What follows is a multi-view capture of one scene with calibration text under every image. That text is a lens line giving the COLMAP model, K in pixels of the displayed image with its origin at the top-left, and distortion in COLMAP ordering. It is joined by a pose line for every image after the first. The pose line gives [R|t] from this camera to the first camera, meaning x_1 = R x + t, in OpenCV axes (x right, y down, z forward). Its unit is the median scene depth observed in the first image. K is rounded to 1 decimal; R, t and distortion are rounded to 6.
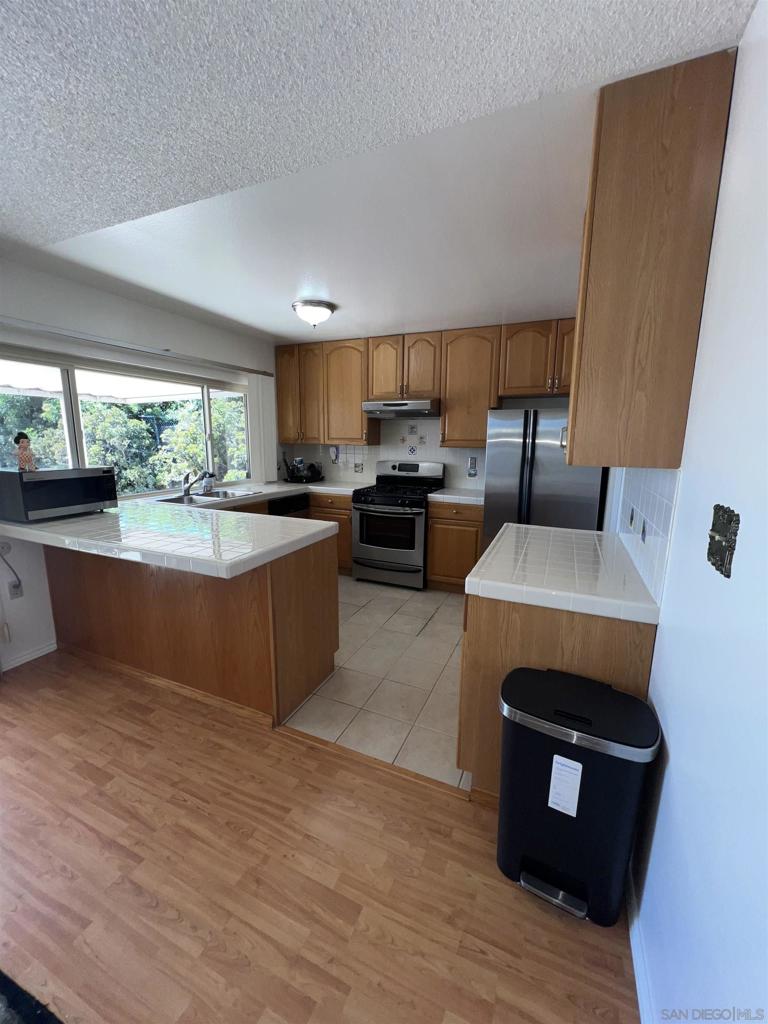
lens RADIAL K [[408.9, 0, 384.0], [0, 408.9, 512.0], [0, 0, 1]] dist [-0.001239, 0.000037]
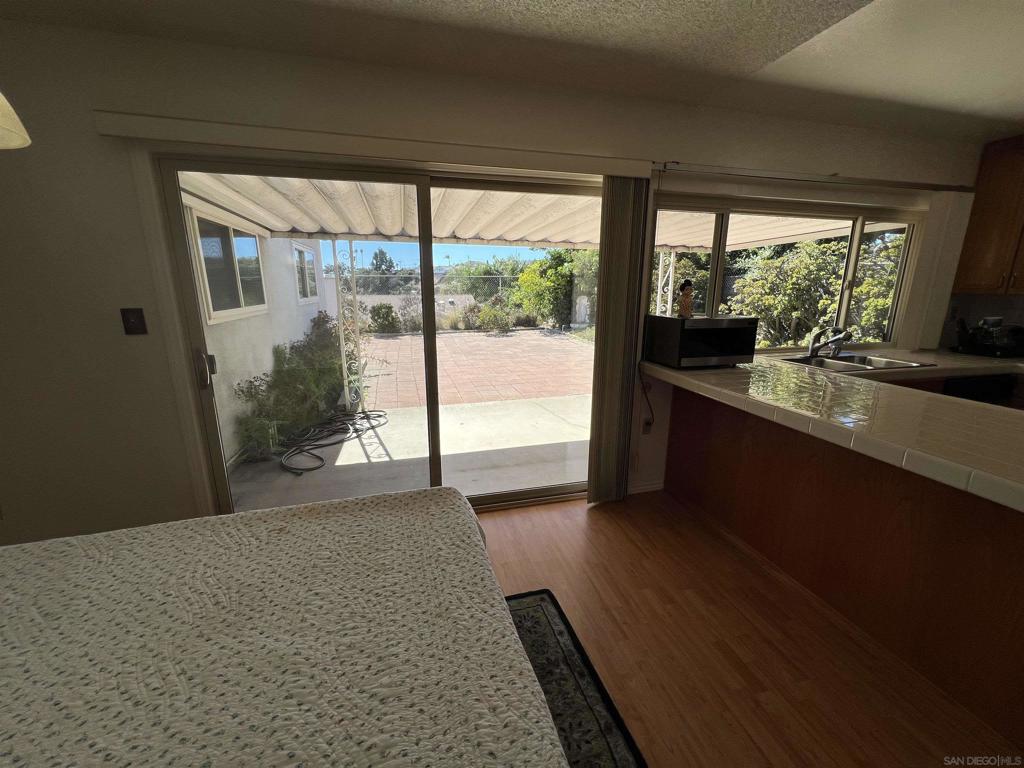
lens RADIAL K [[408.9, 0, 512.0], [0, 408.9, 384.0], [0, 0, 1]] dist [-0.001239, 0.000037]
pose [[0.616268, 0.174134, -0.768044, -0.194561], [-0.136981, 0.984084, 0.113203, 0.002797], [0.775532, 0.035444, 0.630312, 0.017860]]
